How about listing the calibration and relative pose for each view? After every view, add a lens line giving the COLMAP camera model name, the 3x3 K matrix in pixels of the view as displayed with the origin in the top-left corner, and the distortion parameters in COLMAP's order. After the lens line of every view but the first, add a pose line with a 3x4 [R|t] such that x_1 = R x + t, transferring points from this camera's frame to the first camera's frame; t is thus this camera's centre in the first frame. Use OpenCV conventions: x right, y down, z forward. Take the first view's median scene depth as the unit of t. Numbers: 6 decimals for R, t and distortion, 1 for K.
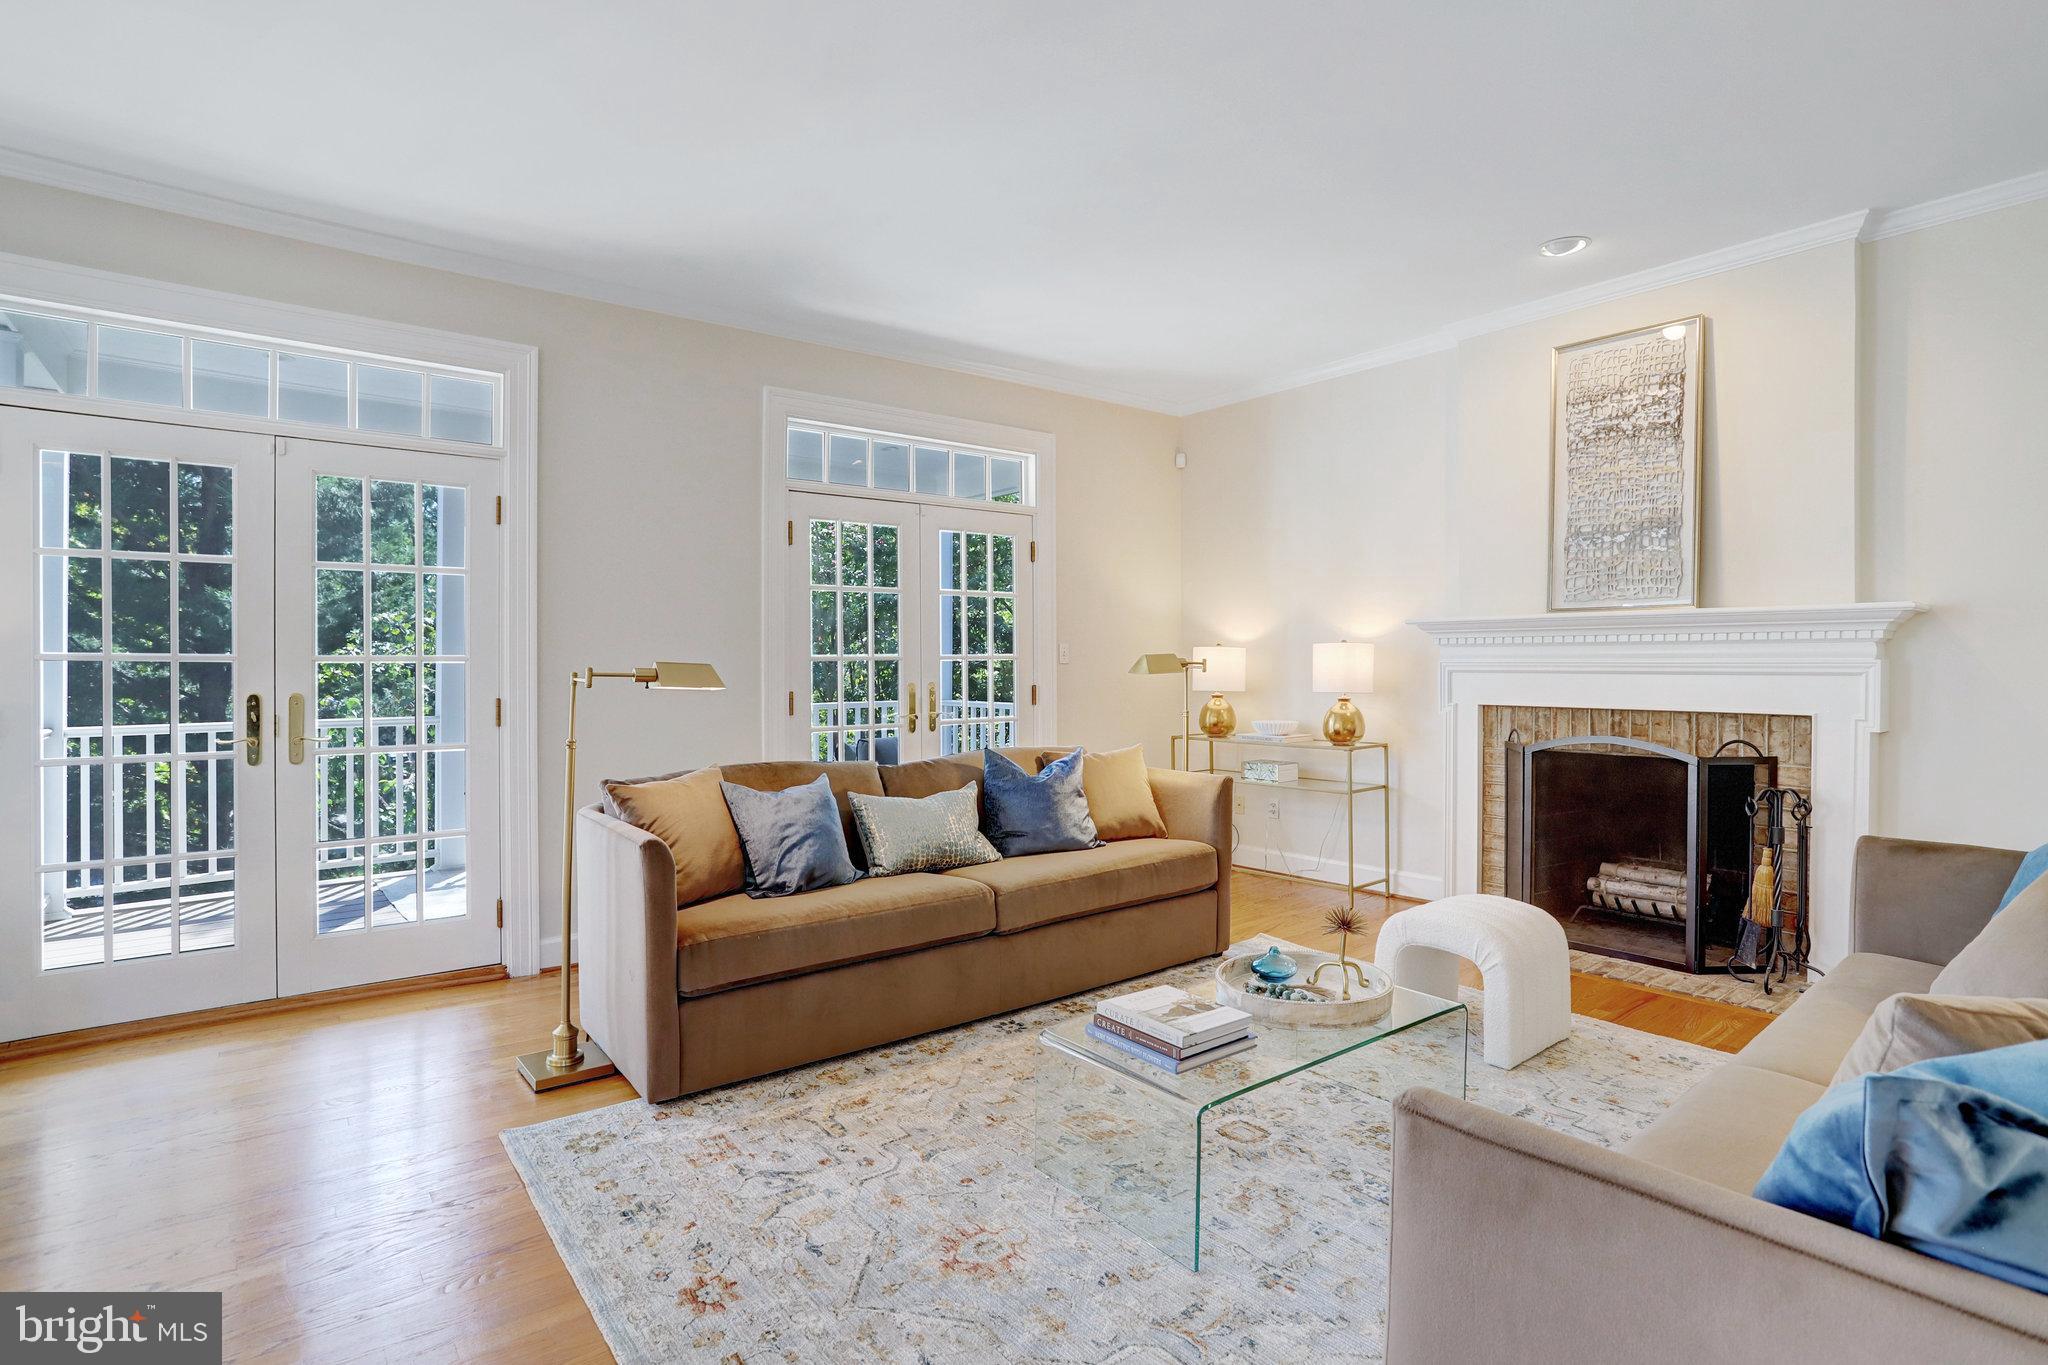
lens RADIAL K [[1009.8, 0, 1033.9], [0, 1009.8, 674.8], [0, 0, 1]] dist [-0.056924, 0.022502]
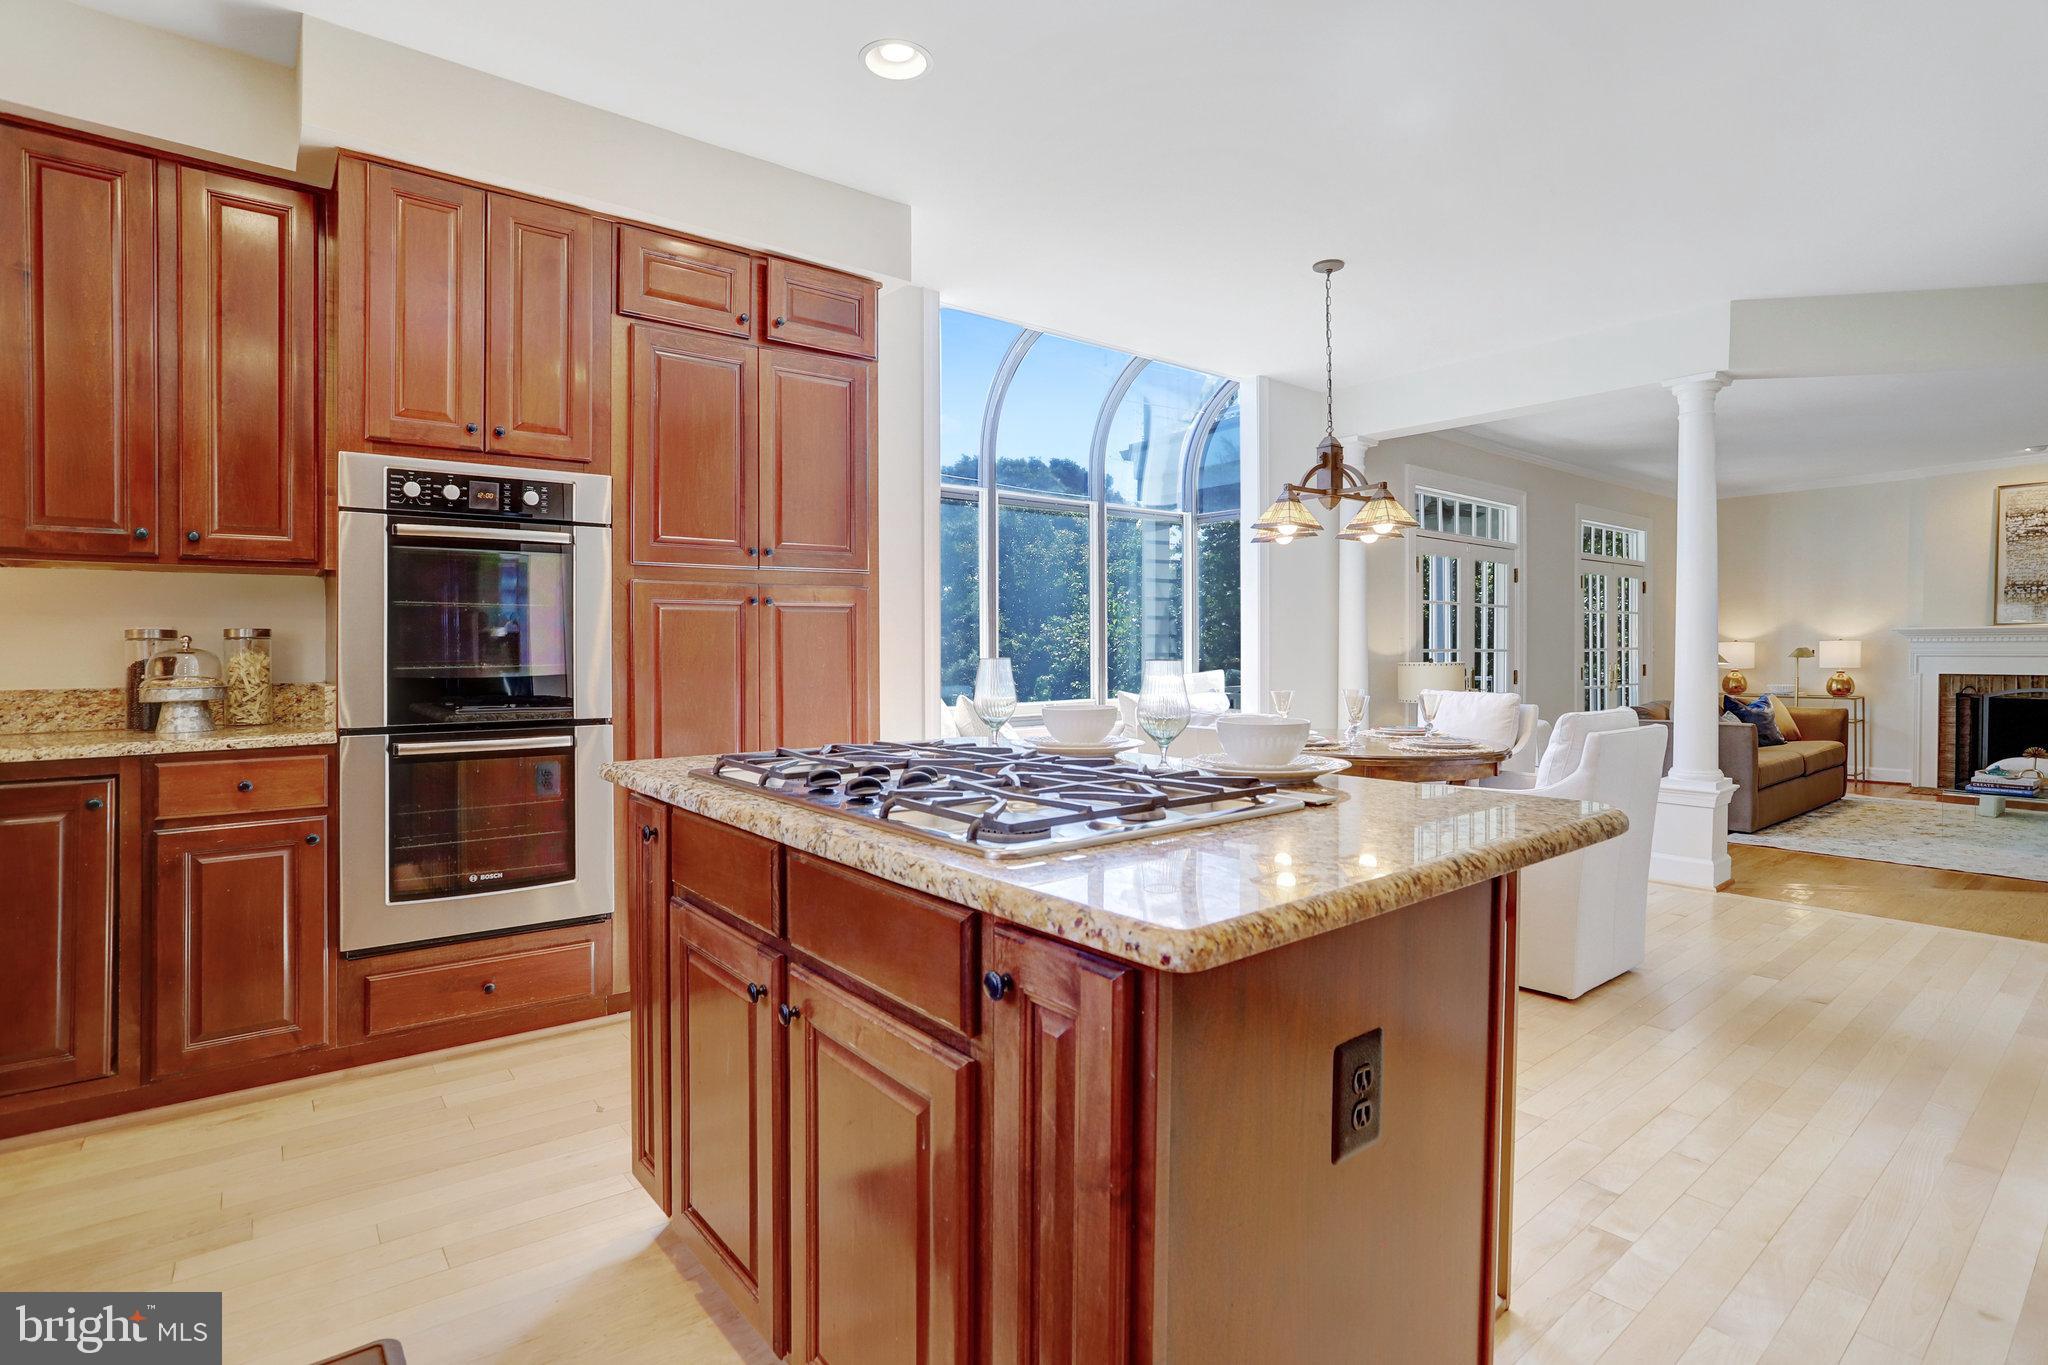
lens RADIAL K [[1009.8, 0, 1010.9], [0, 1009.8, 671.4], [0, 0, 1]] dist [-0.056924, 0.022502]
pose [[0.999929, 0.003536, -0.011412, -1.448560], [-0.003477, 0.999981, 0.005174, 0.025137], [0.011430, -0.005134, 0.999921, -0.964294]]
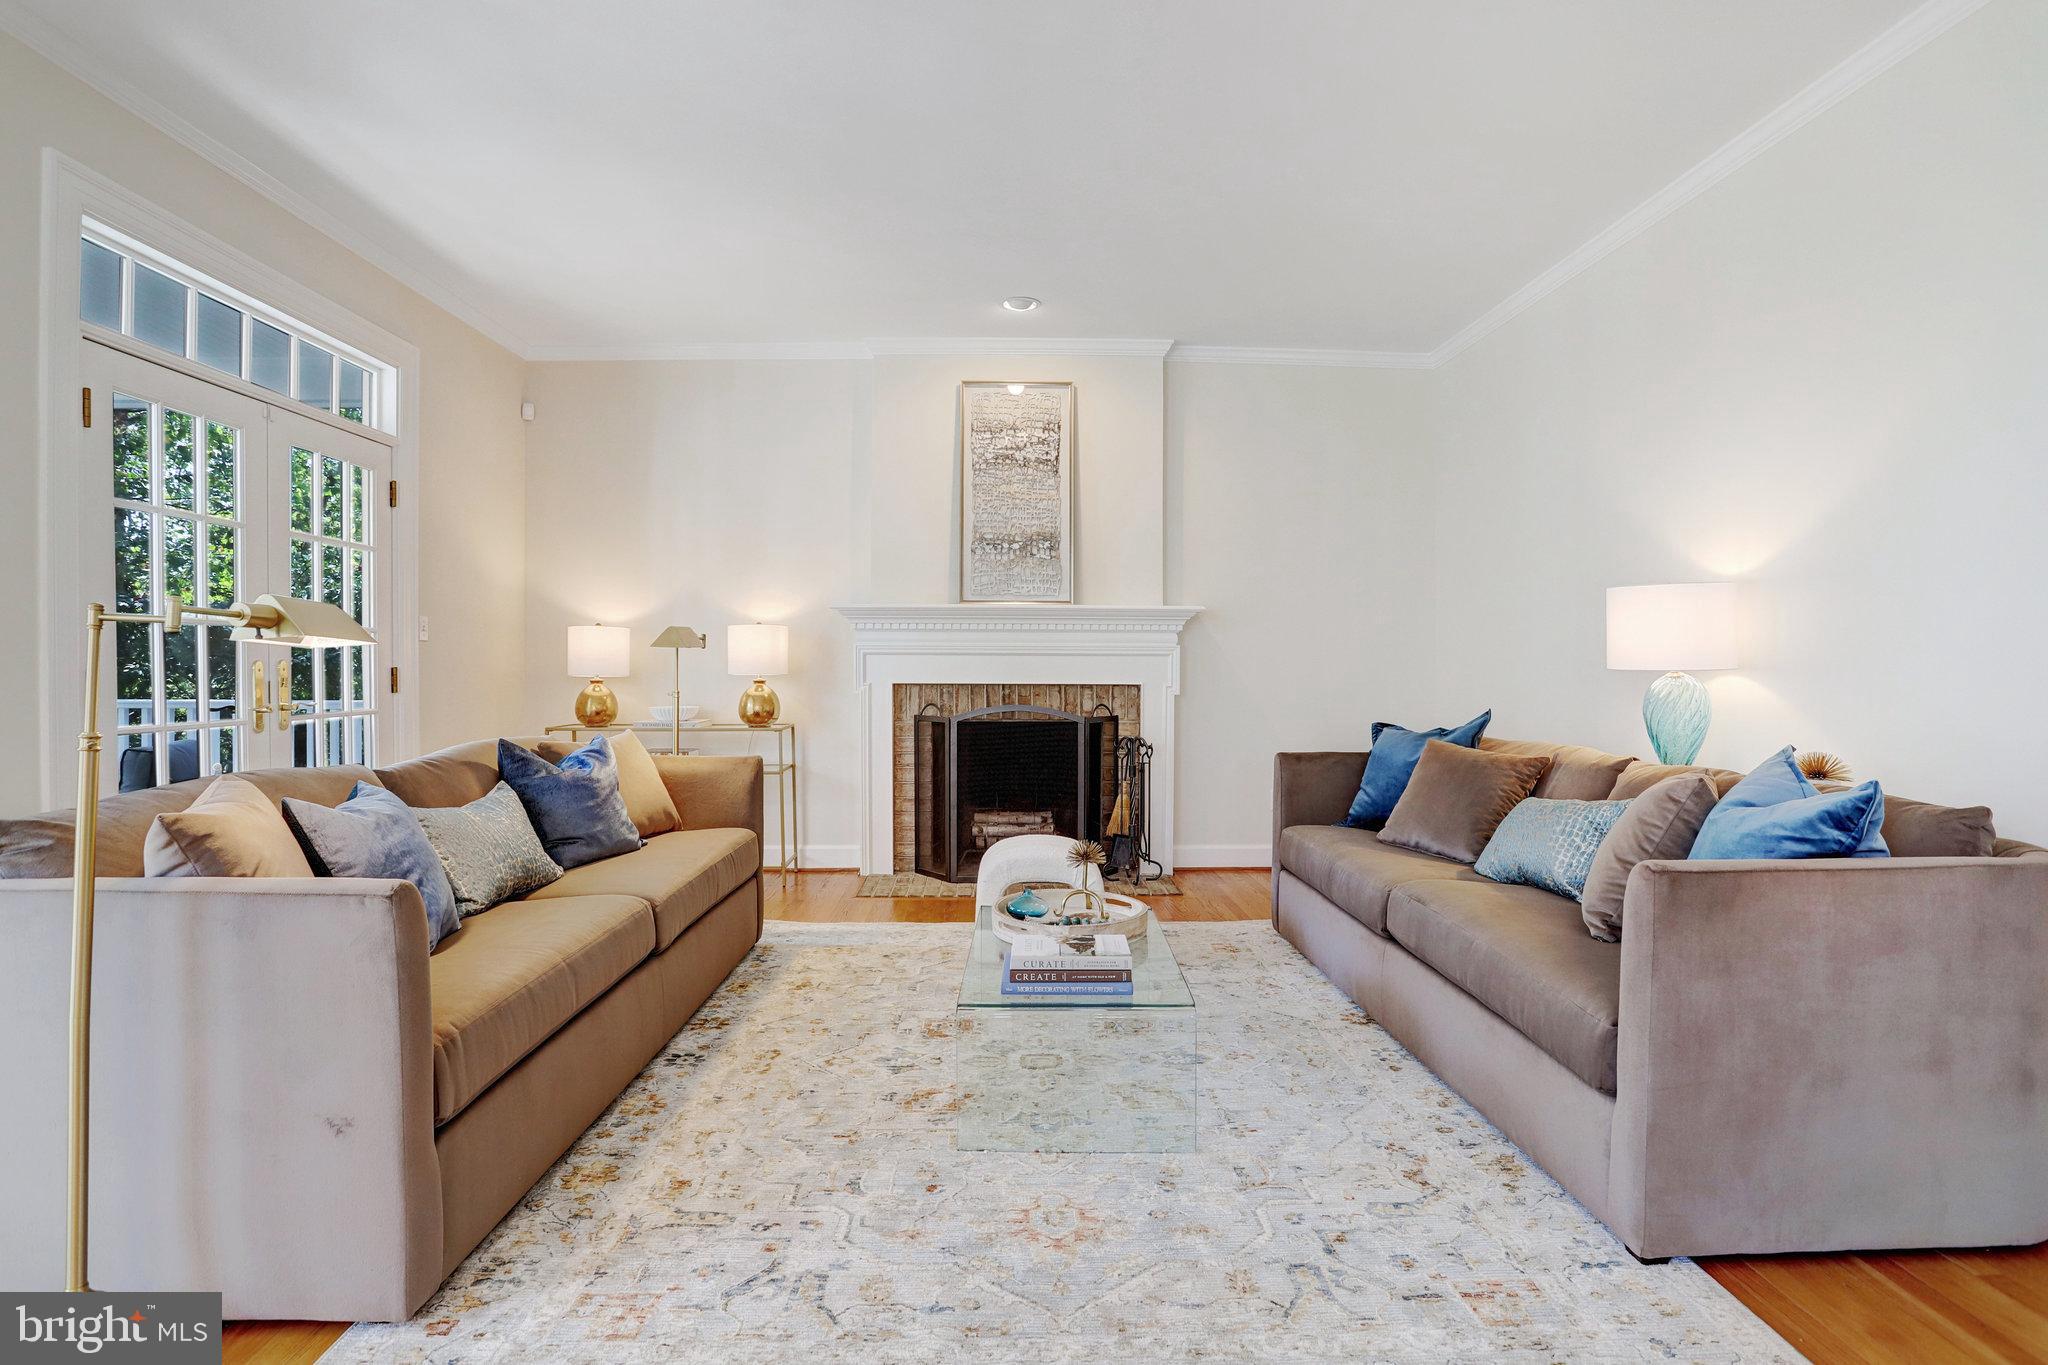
lens RADIAL K [[1009.8, 0, 1030.0], [0, 1009.8, 677.5], [0, 0, 1]] dist [-0.056924, 0.022502]
pose [[0.606899, -0.000559, 0.794779, -0.408658], [0.005197, 0.999981, -0.003265, 0.031625], [-0.794762, 0.006112, 0.606890, 0.221070]]
